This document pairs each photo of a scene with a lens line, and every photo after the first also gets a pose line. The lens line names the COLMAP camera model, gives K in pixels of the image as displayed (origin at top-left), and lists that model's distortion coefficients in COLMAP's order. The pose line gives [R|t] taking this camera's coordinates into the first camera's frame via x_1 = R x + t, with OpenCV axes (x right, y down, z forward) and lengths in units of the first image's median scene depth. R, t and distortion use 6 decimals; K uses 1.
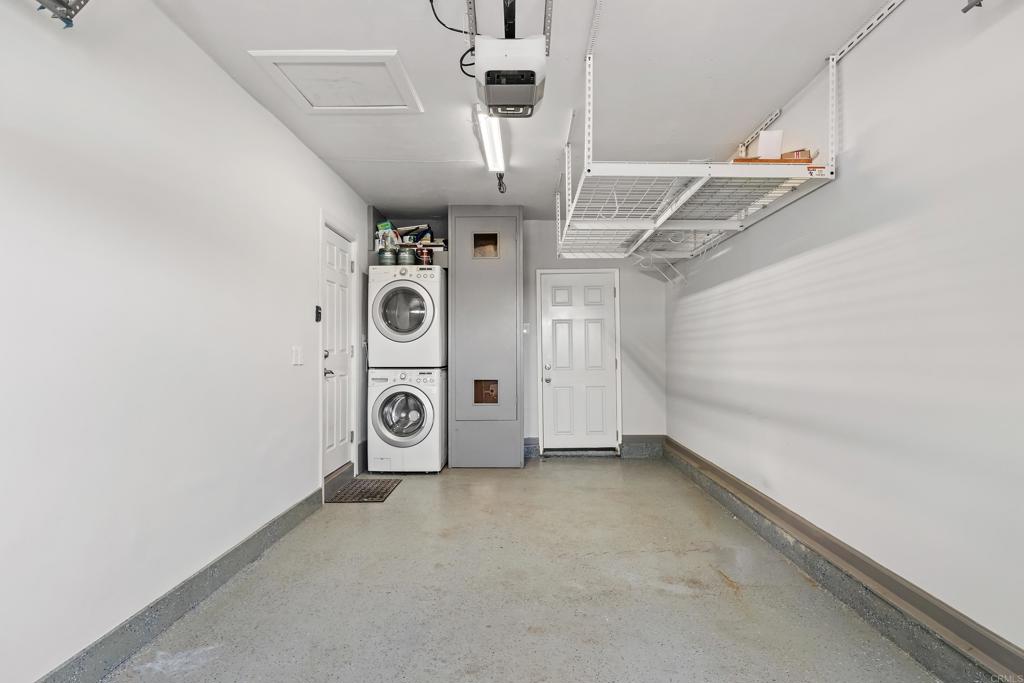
lens RADIAL K [[591.2, 0, 514.0], [0, 591.2, 342.7], [0, 0, 1]] dist [0.000423, 0.000068]
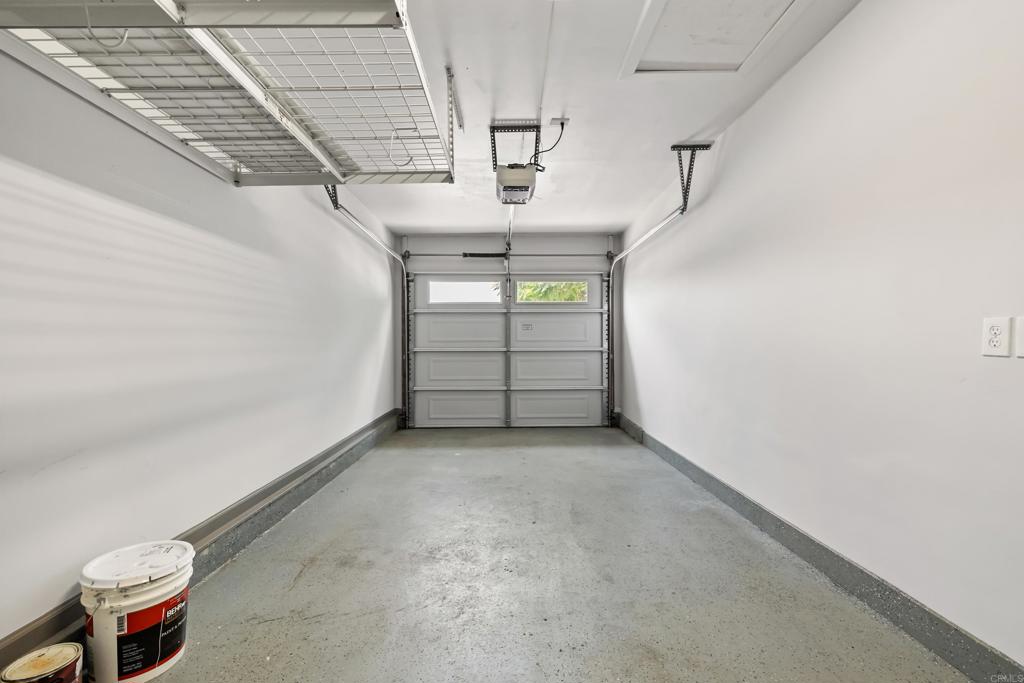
lens RADIAL K [[434.1, 0, 508.1], [0, 434.1, 342.9], [0, 0, 1]] dist [0.001025, -0.000517]
pose [[-0.999665, 0.006671, -0.025017, 0.039023], [0.006947, 0.999916, -0.010941, 0.036247], [0.024942, -0.011111, -0.999627, 1.795437]]
